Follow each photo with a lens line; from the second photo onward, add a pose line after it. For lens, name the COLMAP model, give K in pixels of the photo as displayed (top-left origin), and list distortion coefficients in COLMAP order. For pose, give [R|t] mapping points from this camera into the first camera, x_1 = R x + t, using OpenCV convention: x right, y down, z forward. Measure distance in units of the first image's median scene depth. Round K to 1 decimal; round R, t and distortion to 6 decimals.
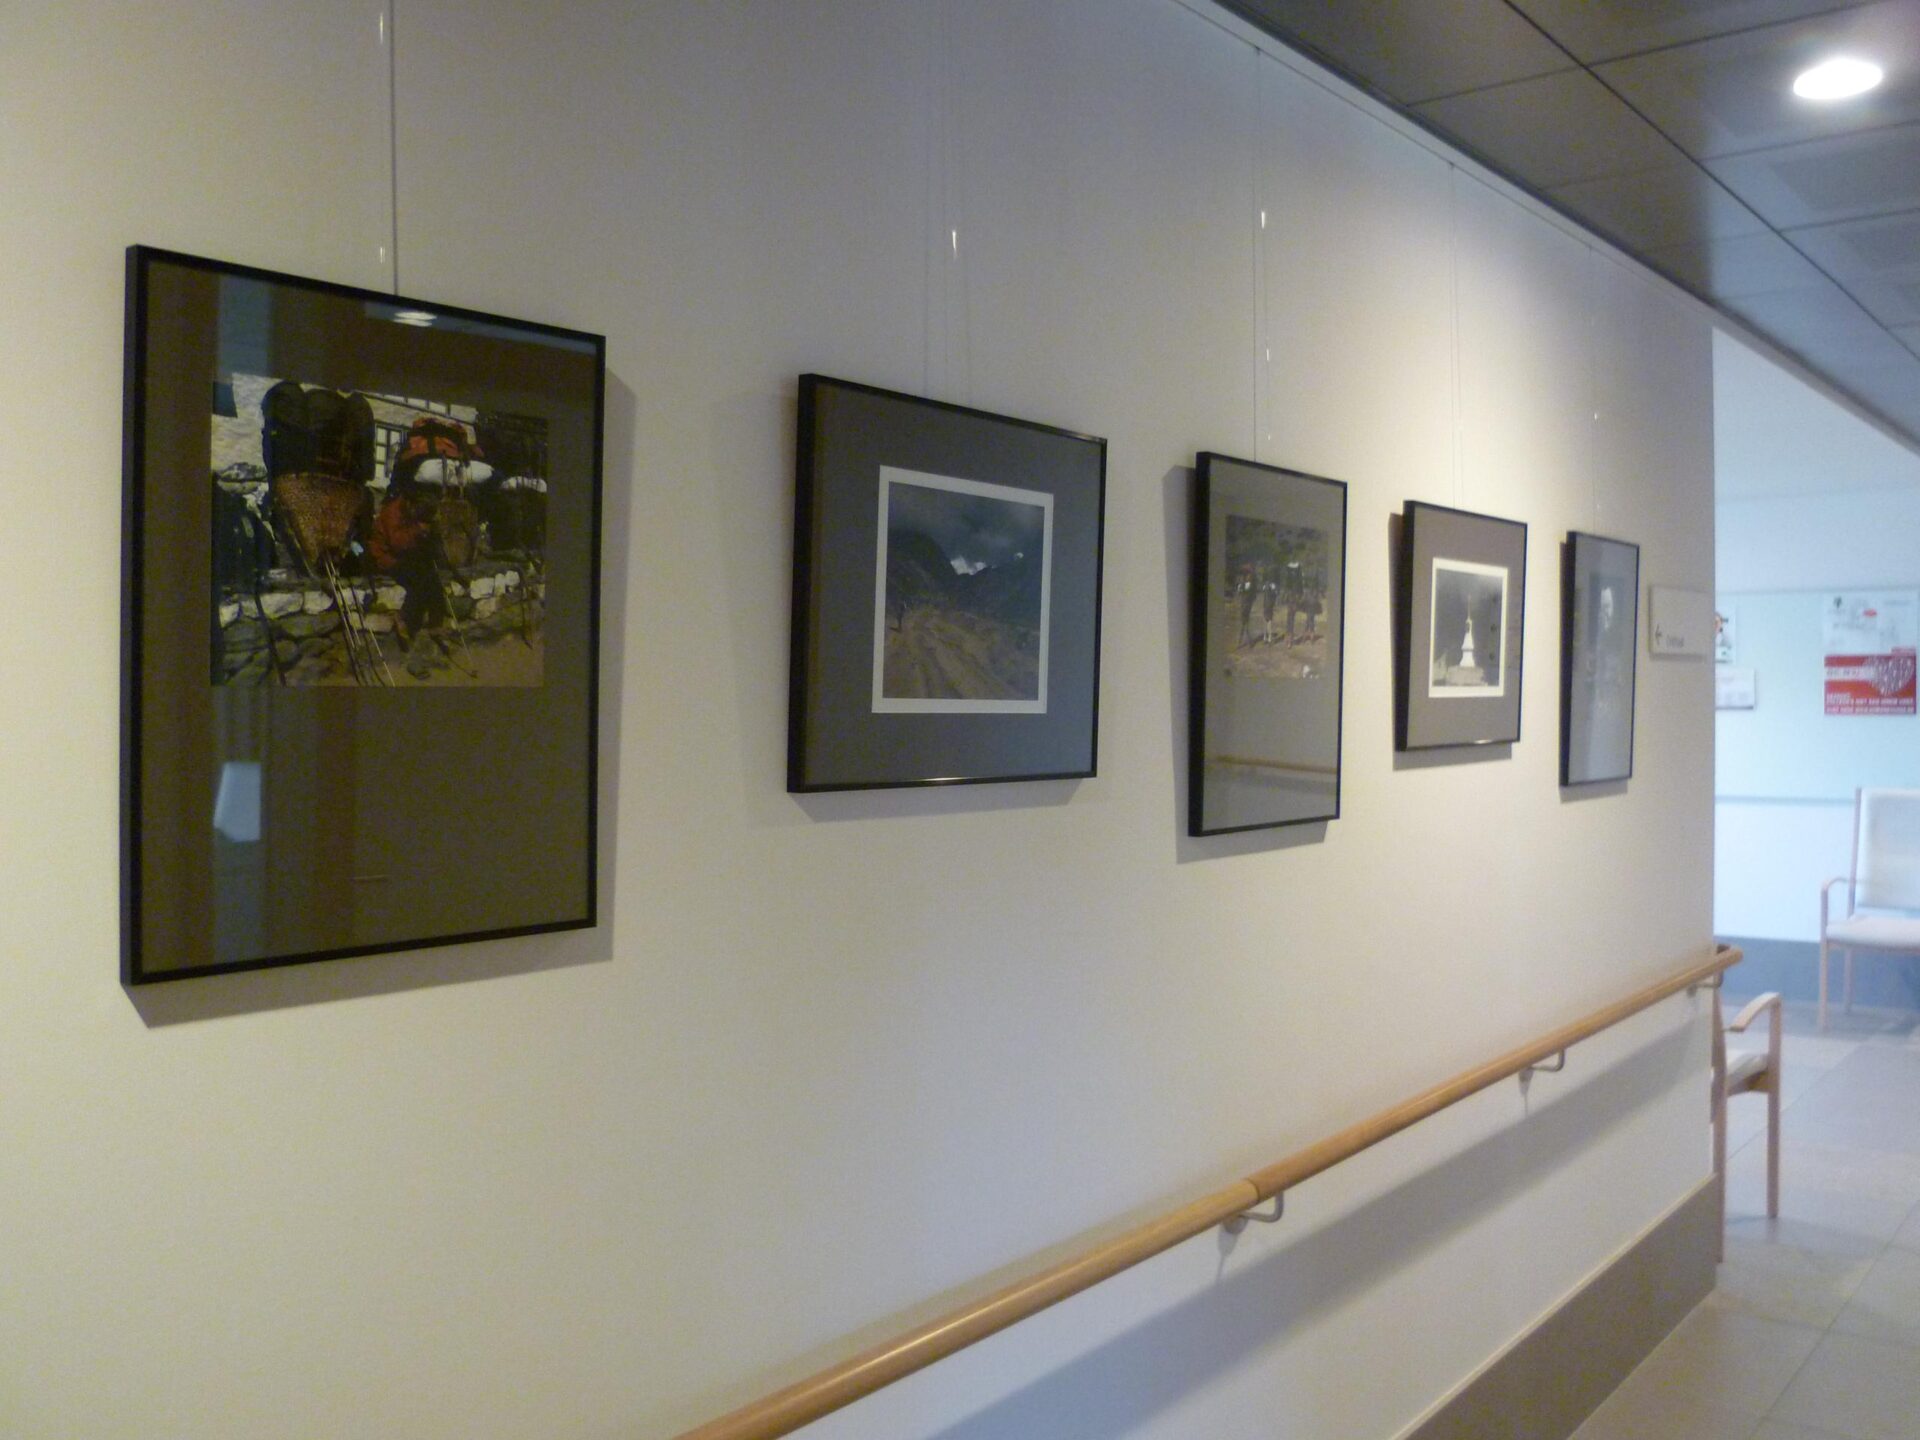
lens RADIAL K [[1738.5, 0, 959.0], [0, 1738.5, 717.9], [0, 0, 1]] dist [-0.088747, 0.033901]
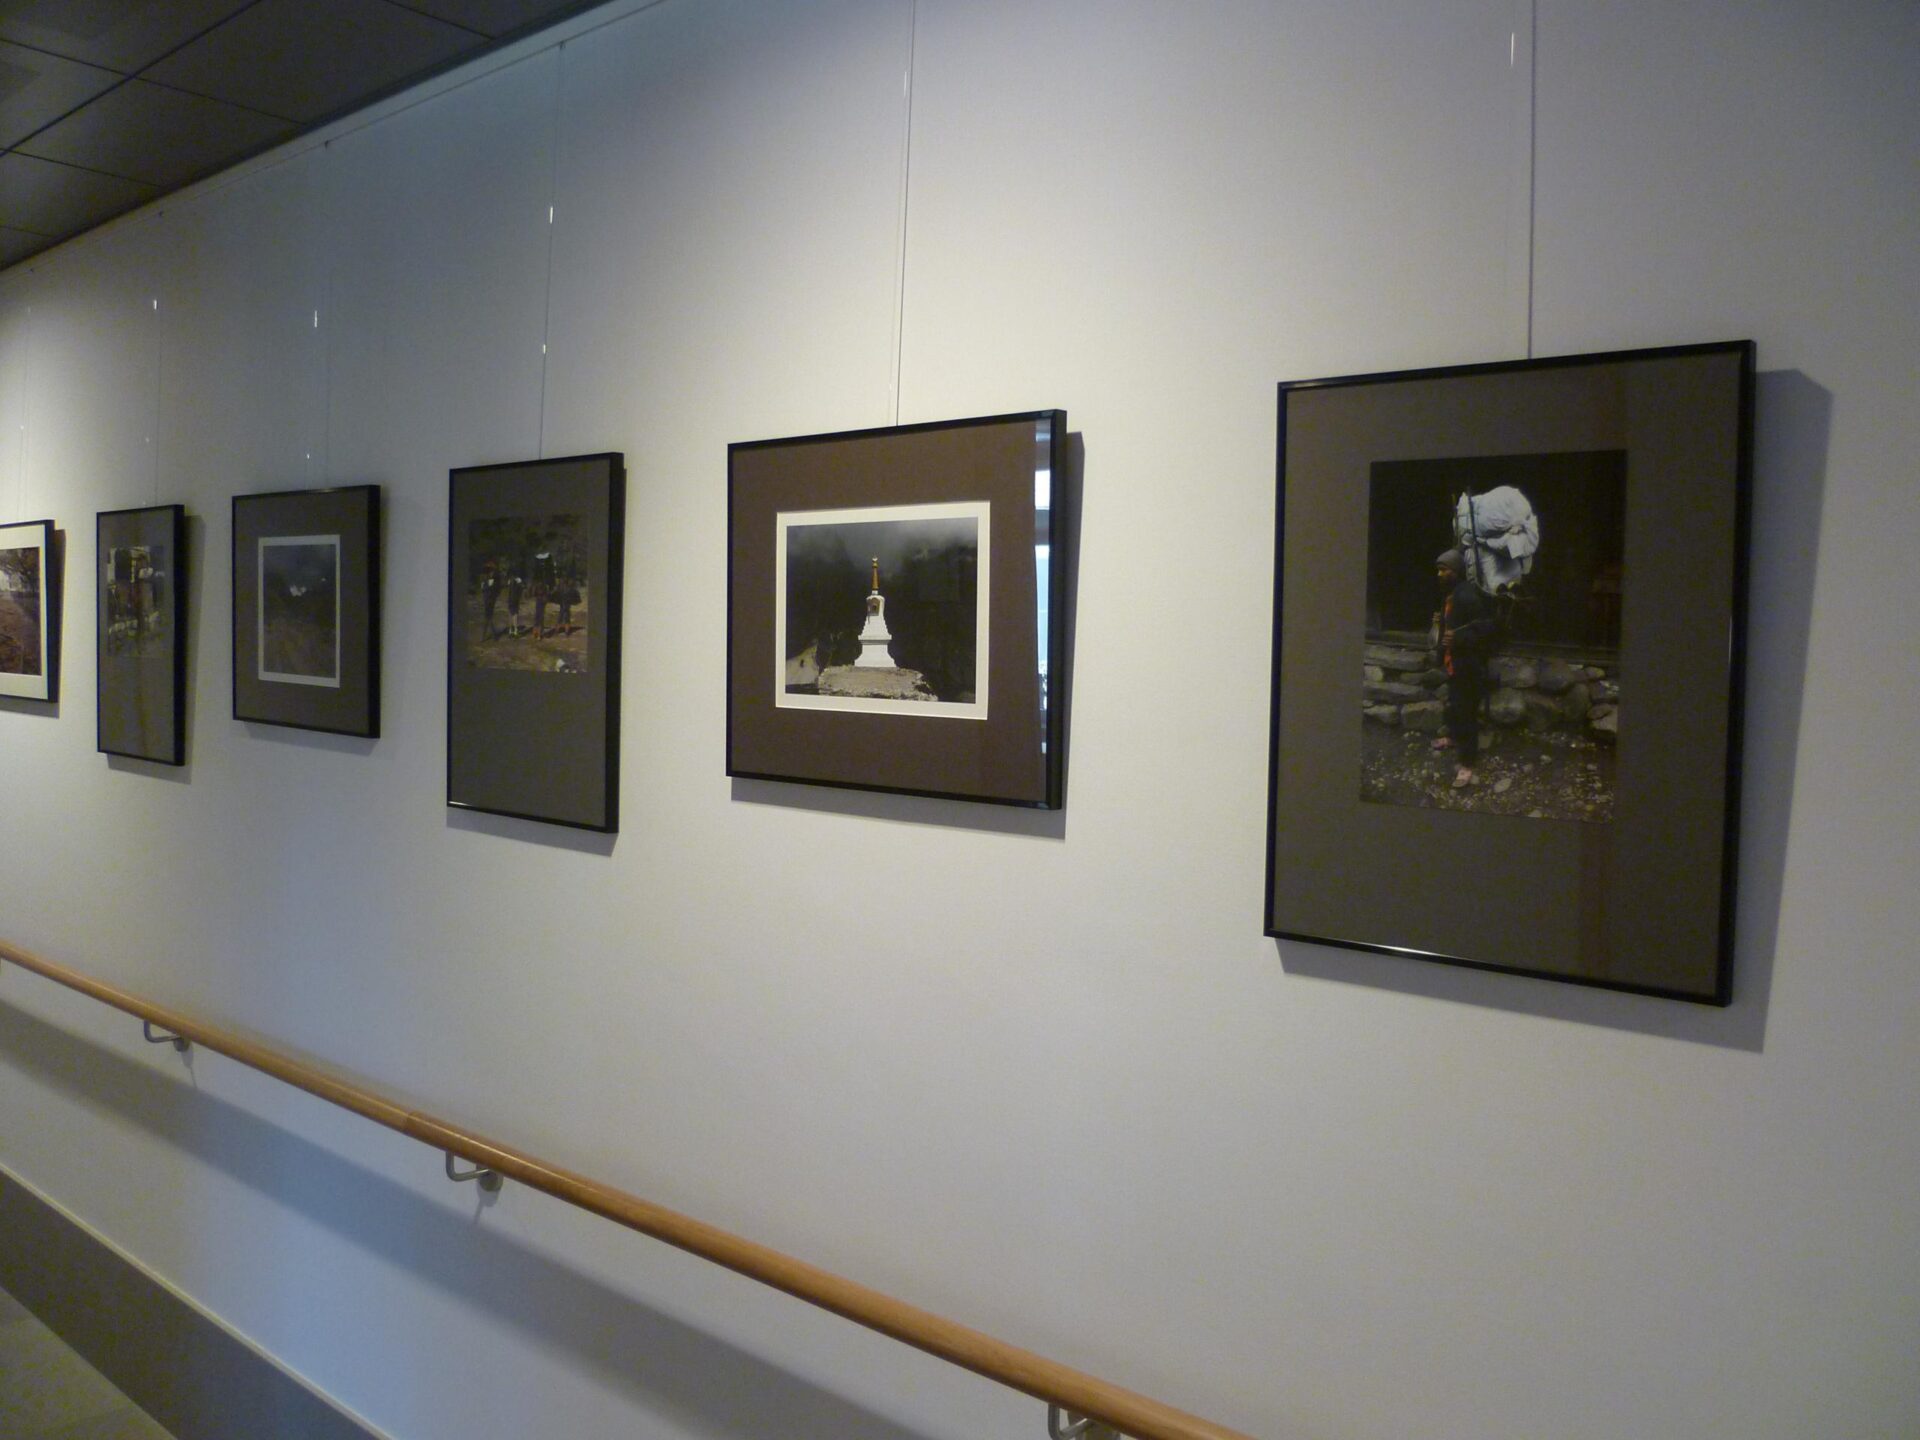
lens RADIAL K [[1611.1, 0, 960.1], [0, 1611.1, 737.9], [0, 0, 1]] dist [-0.081320, 0.028091]
pose [[-0.051484, 0.025783, -0.998341, 1.280588], [-0.067446, 0.997295, 0.029234, -0.032856], [0.996394, 0.068840, -0.049606, 1.514697]]
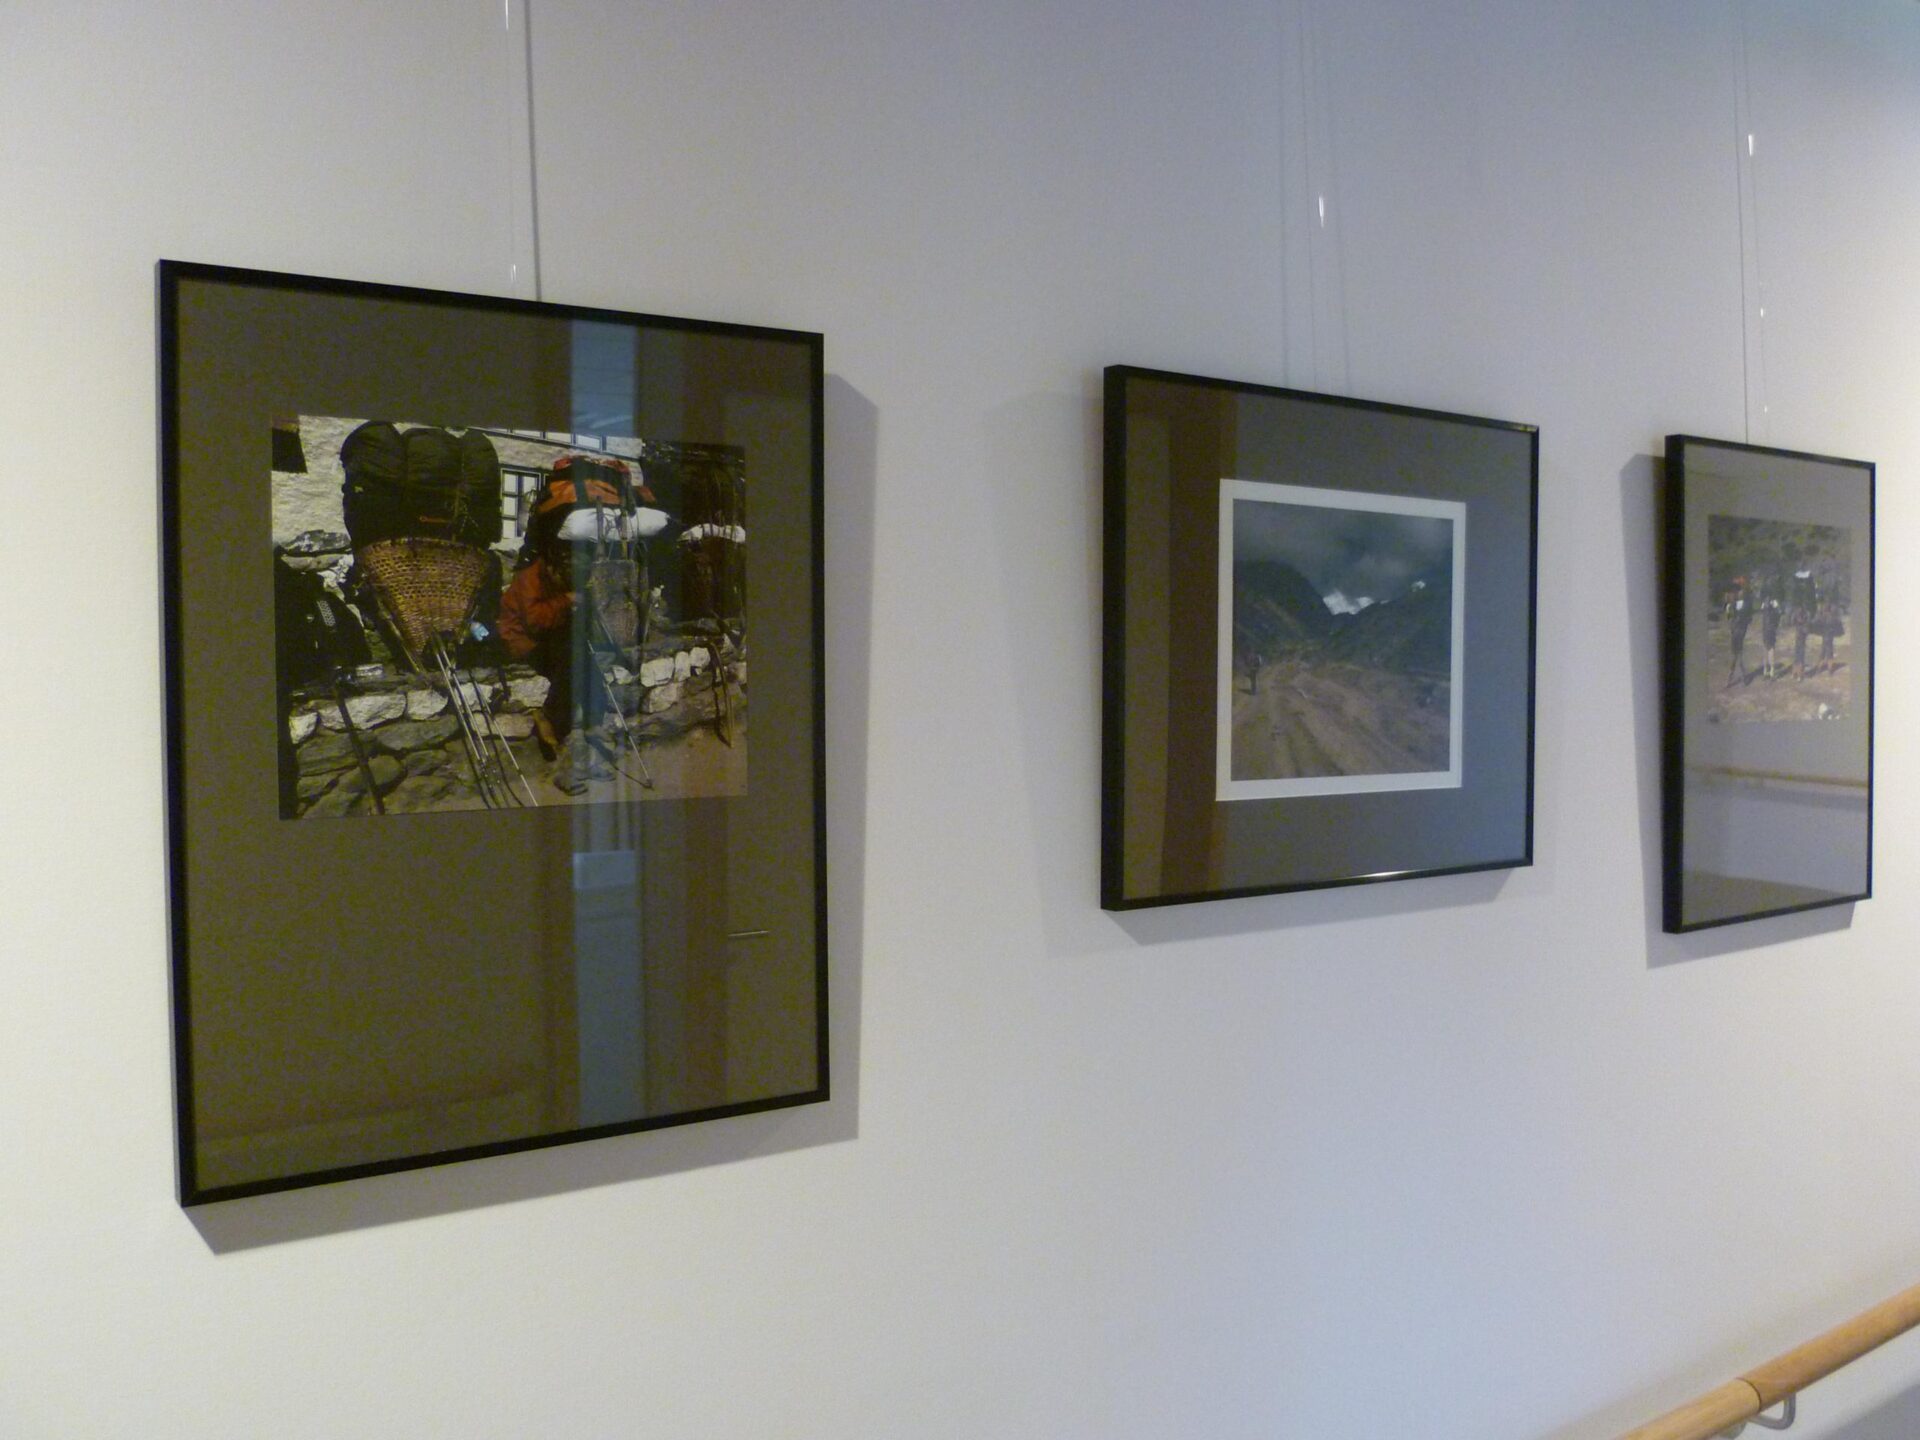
lens RADIAL K [[1738.5, 0, 948.3], [0, 1738.5, 706.9], [0, 0, 1]] dist [-0.088747, 0.033901]
pose [[0.961606, -0.015196, -0.274013, 0.039941], [0.014244, 0.999884, -0.005461, -0.035908], [0.274064, 0.001348, 0.961710, 0.195457]]
